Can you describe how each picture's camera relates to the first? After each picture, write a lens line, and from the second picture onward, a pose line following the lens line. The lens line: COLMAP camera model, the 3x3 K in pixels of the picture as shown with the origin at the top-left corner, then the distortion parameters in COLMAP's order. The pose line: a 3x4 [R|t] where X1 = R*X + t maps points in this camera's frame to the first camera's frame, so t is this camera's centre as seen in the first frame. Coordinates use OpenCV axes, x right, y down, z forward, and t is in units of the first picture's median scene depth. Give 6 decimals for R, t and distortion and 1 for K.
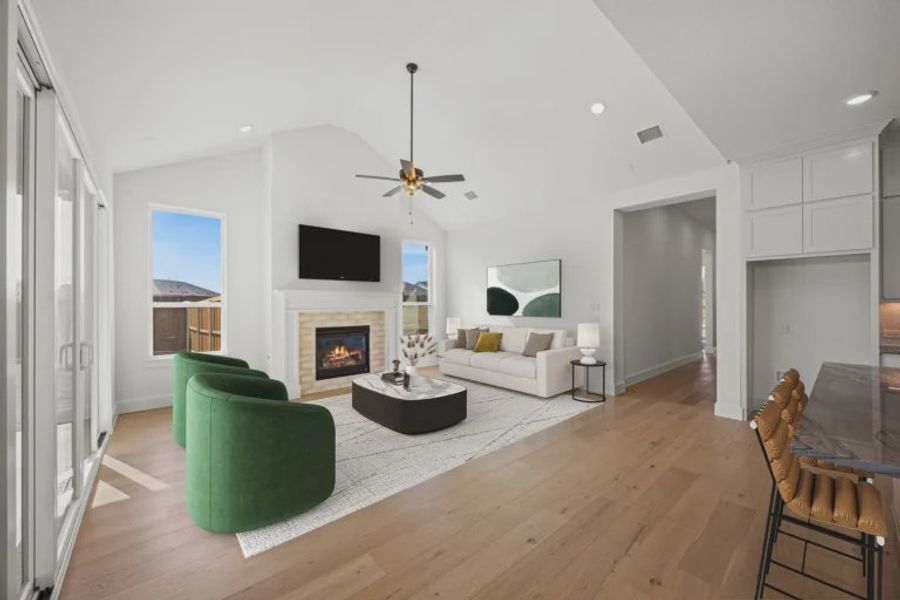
lens RADIAL K [[344.4, 0, 453.0], [0, 344.4, 306.0], [0, 0, 1]] dist [-0.007384, 0.000365]
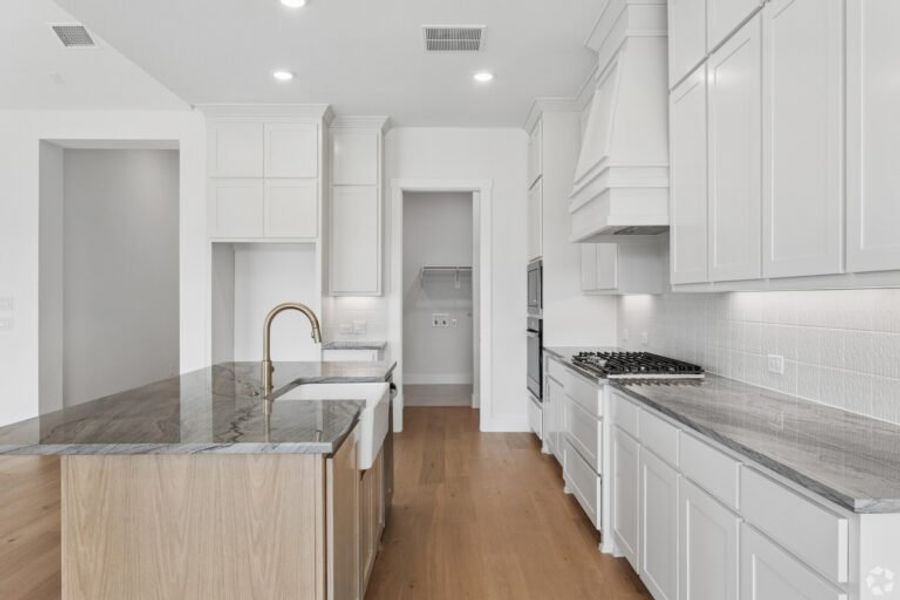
lens RADIAL K [[599.7, 0, 454.6], [0, 599.7, 298.6], [0, 0, 1]] dist [-0.005598, 0.002437]
pose [[0.645028, -0.000310, 0.764159, 0.133358], [0.005187, 0.999979, -0.003972, 0.003741], [-0.764142, 0.006526, 0.645016, -0.212182]]
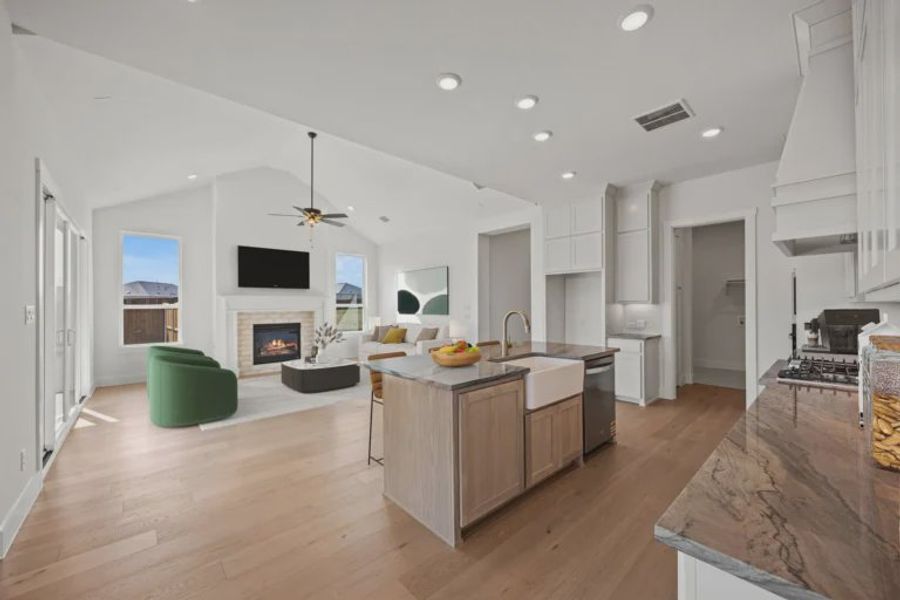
lens RADIAL K [[344.4, 0, 454.9], [0, 344.4, 305.1], [0, 0, 1]] dist [-0.007384, 0.000365]
pose [[0.999794, -0.003781, 0.019957, 0.336825], [0.003857, 0.999986, -0.003750, -0.001054], [-0.019942, 0.003826, 0.999794, -0.309776]]
